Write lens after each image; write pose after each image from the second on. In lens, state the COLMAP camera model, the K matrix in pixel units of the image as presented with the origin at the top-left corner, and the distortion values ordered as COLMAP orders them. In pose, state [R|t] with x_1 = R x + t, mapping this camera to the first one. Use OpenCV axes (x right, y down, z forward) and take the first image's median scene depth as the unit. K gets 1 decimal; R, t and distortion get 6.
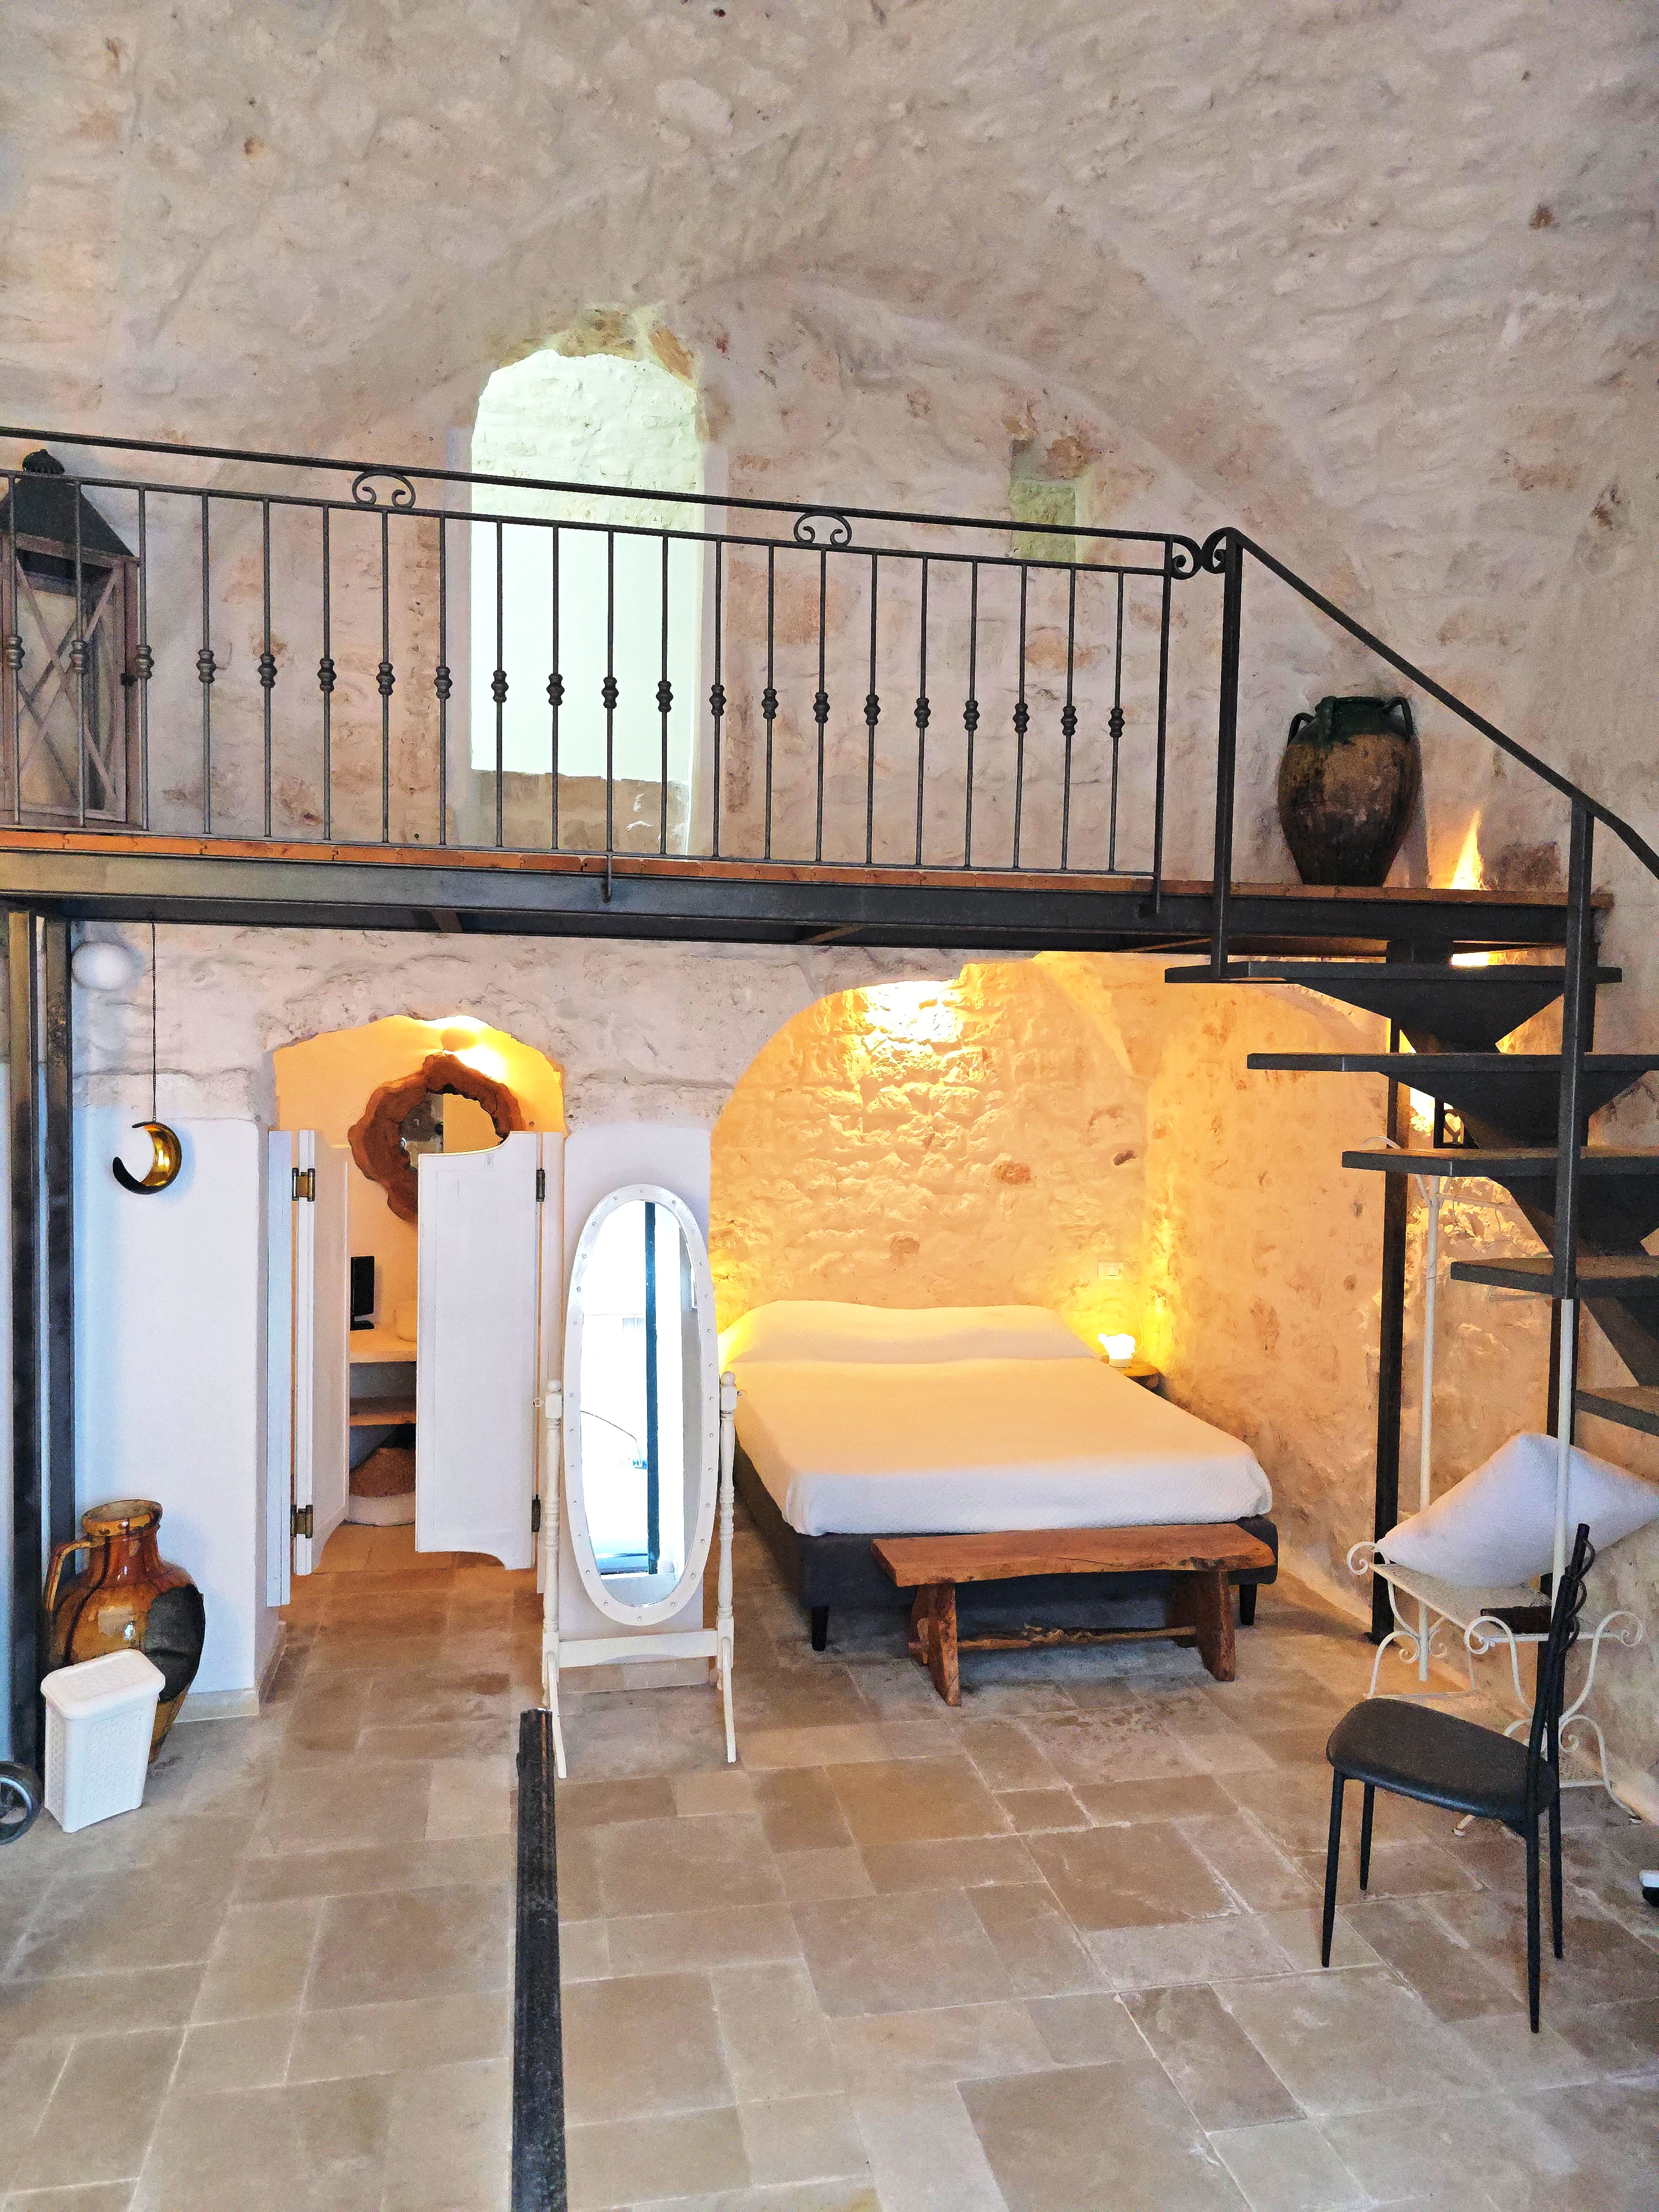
lens RADIAL K [[1489.8, 0, 826.8], [0, 1489.8, 1104.9], [0, 0, 1]] dist [0.001820, -0.003472]
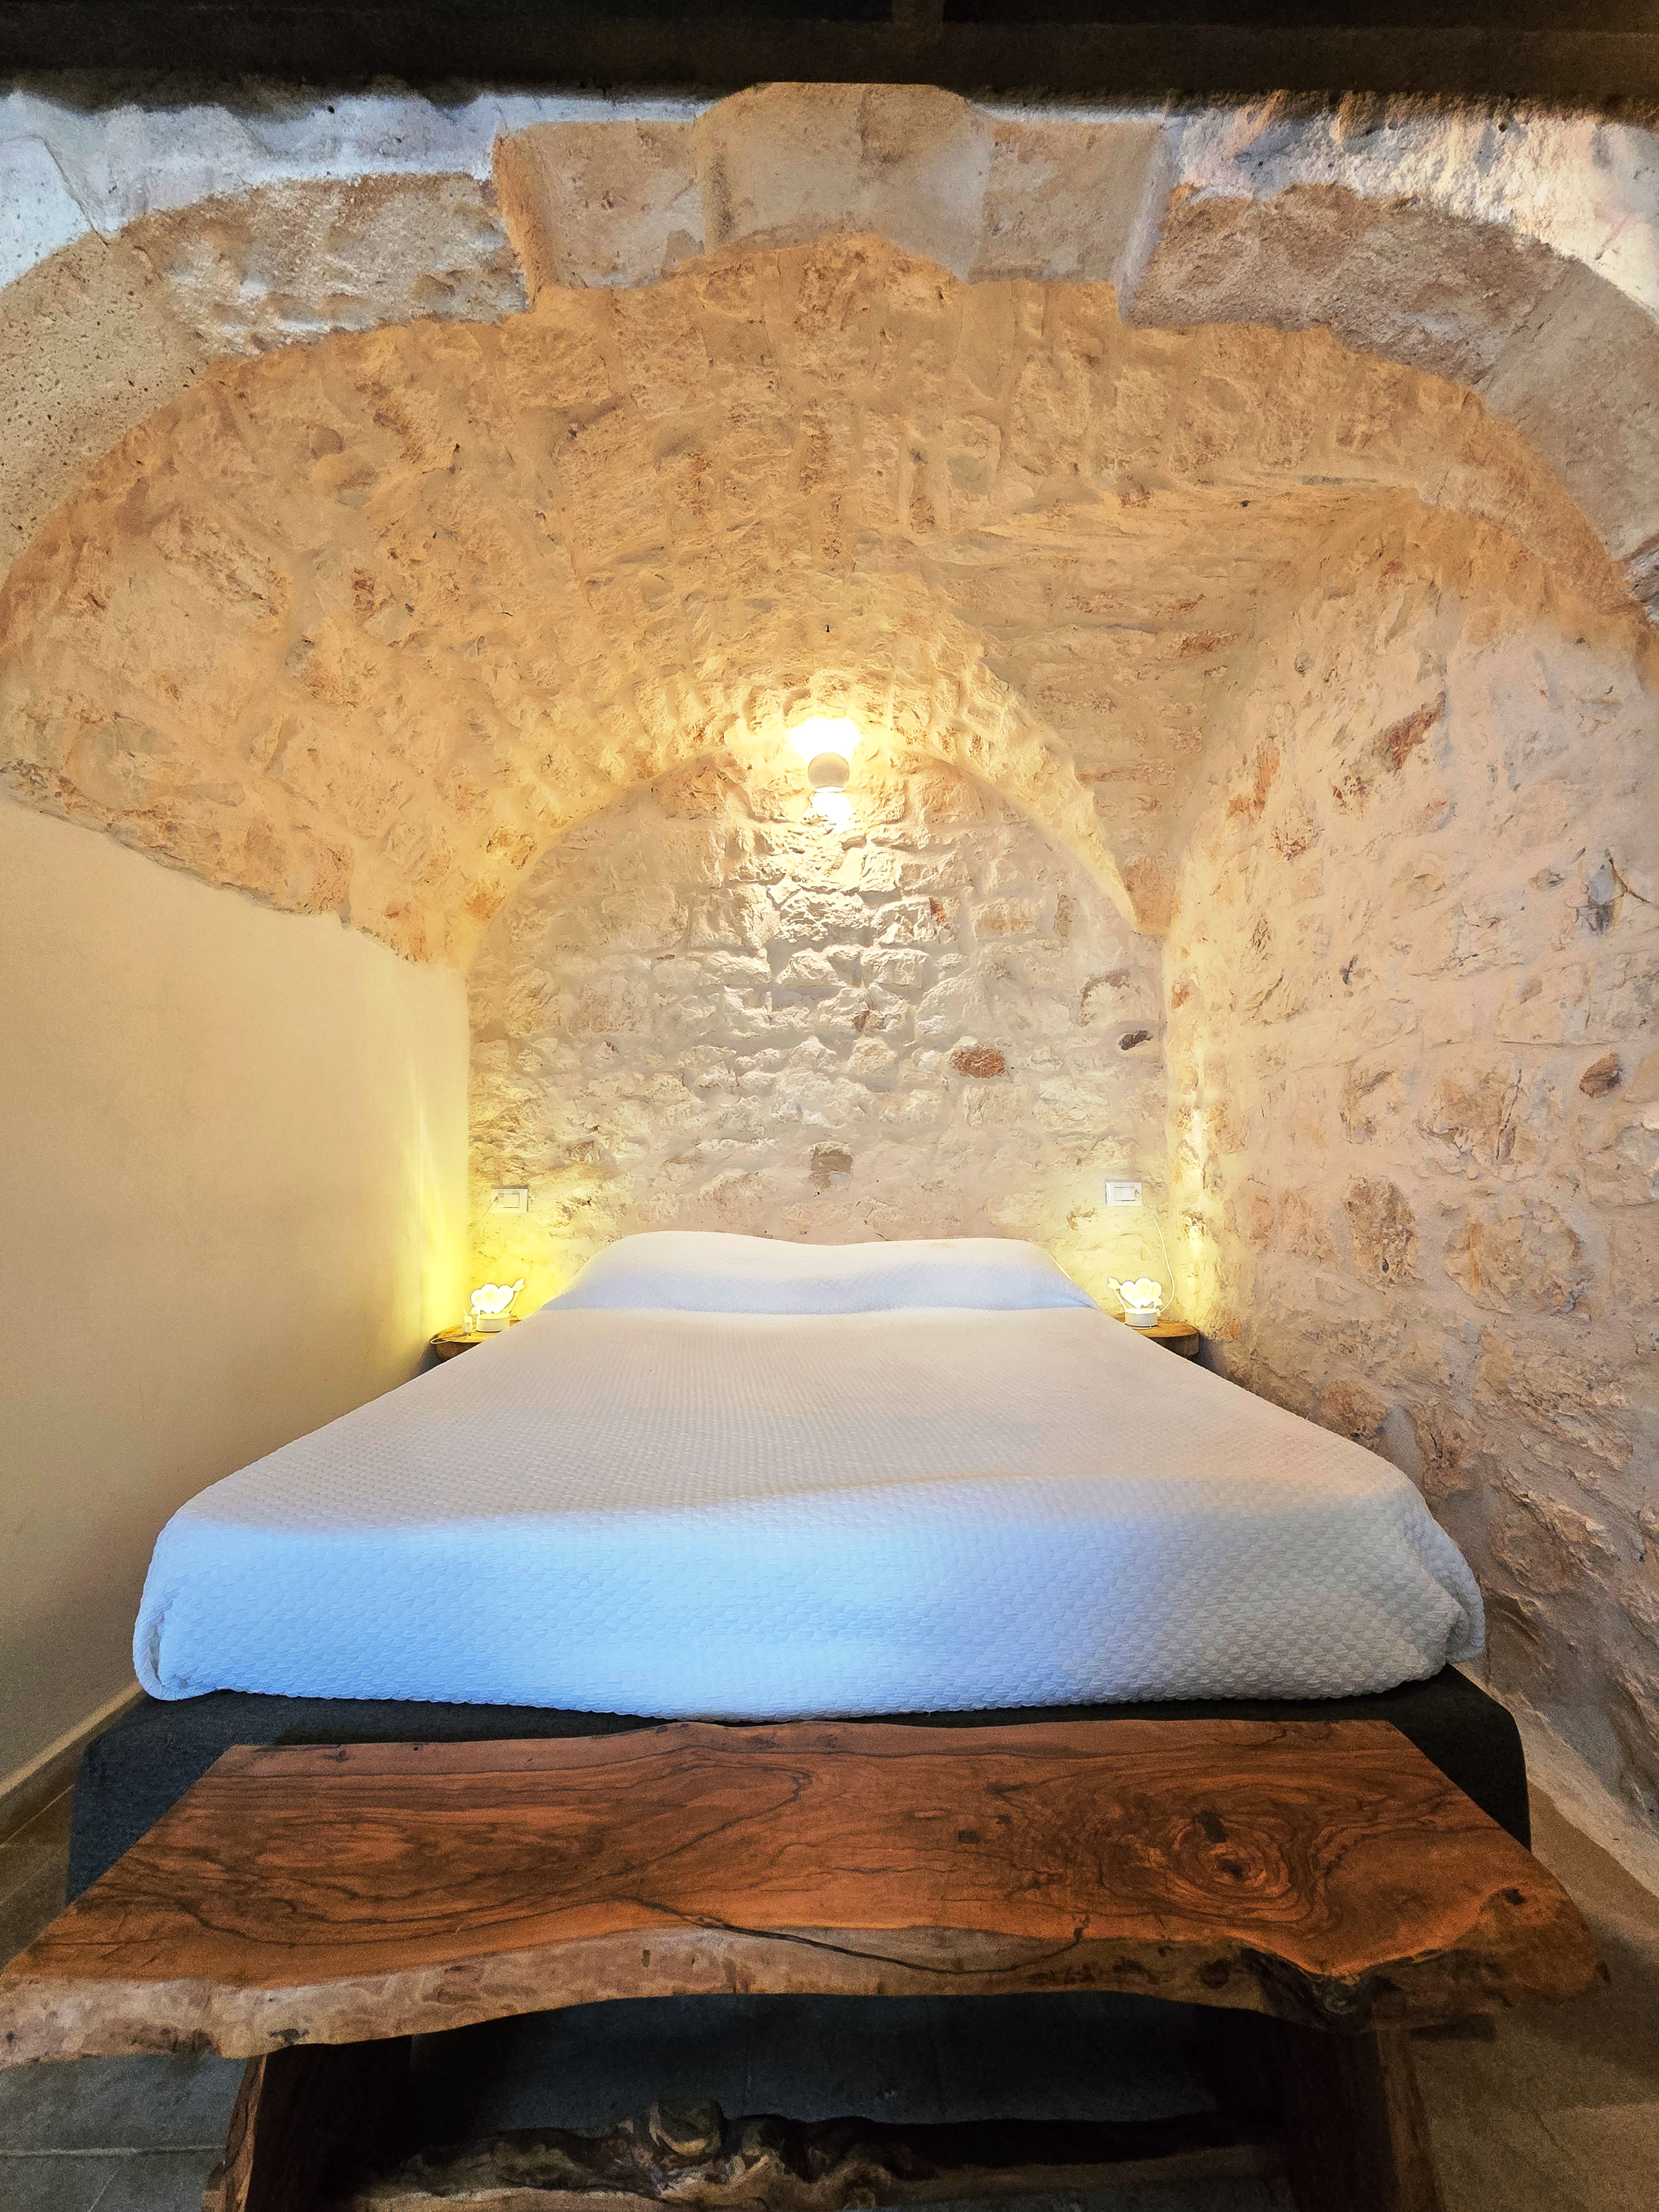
lens RADIAL K [[889.4, 0, 874.6], [0, 889.4, 1108.5], [0, 0, 1]] dist [-0.016764, 0.000053]
pose [[0.986527, -0.041655, -0.158210, 0.145637], [0.022849, 0.992646, -0.118878, 0.122946], [0.161998, 0.113662, 0.980223, 0.571139]]
